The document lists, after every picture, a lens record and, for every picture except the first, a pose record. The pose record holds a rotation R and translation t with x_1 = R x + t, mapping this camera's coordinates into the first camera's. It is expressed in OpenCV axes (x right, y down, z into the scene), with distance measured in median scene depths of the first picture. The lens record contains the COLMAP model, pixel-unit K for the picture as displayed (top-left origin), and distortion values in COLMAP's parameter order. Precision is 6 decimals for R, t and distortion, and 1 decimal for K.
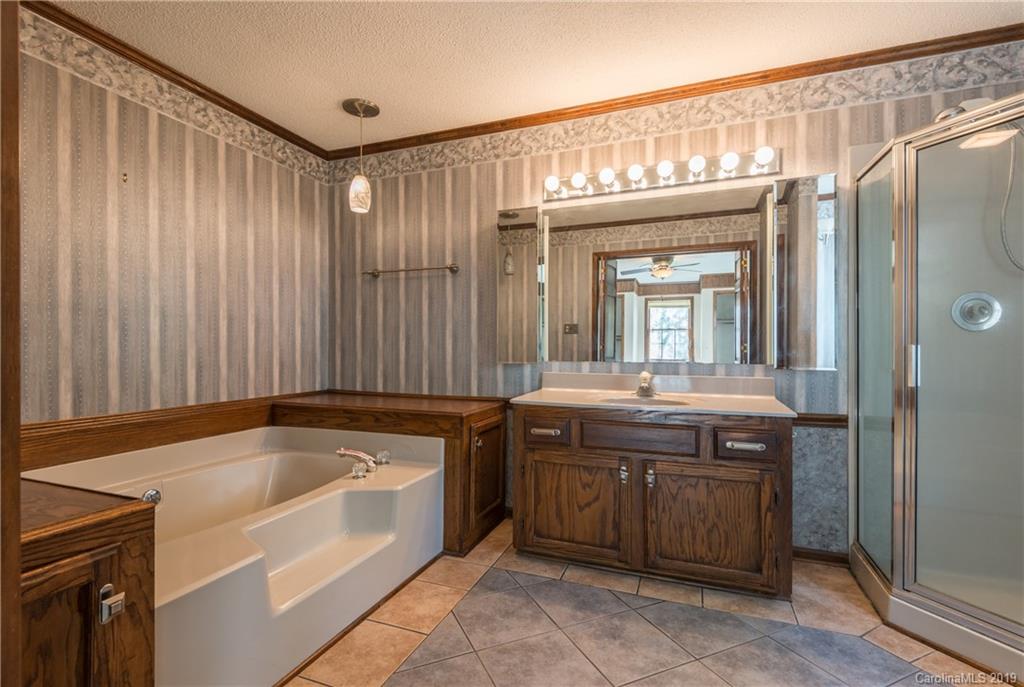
lens RADIAL K [[482.8, 0, 506.9], [0, 482.8, 347.2], [0, 0, 1]] dist [0.004748, 0.000263]
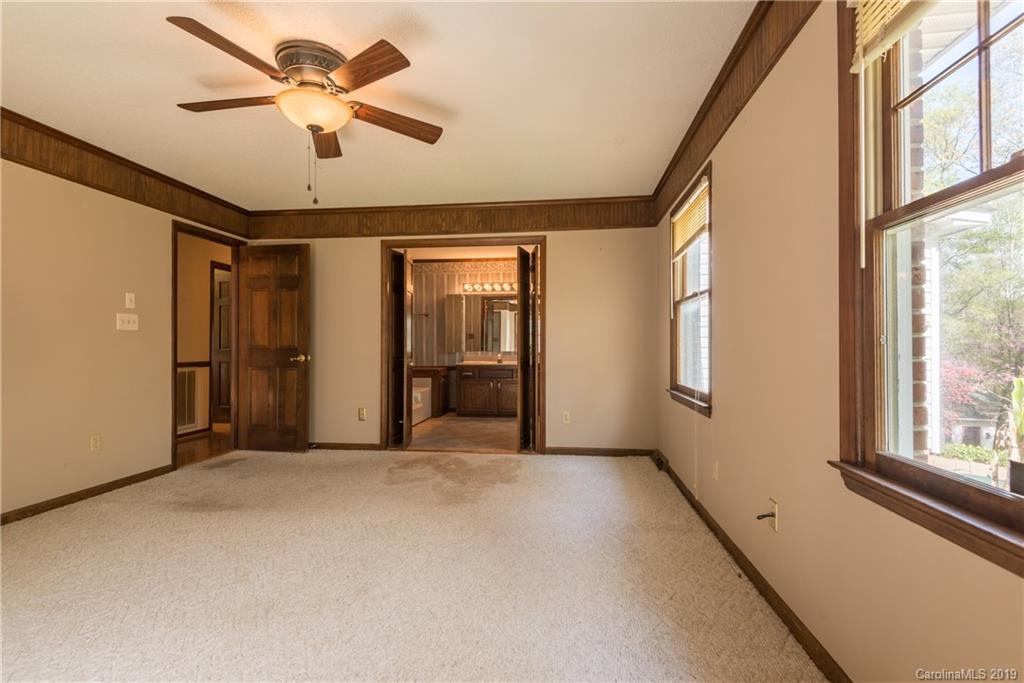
lens RADIAL K [[482.8, 0, 510.4], [0, 482.8, 340.2], [0, 0, 1]] dist [0.004748, 0.000263]
pose [[0.971471, -0.003091, 0.237137, -0.304253], [0.005354, 0.999946, -0.008898, -0.007390], [-0.237097, 0.009914, 0.971435, -1.642895]]
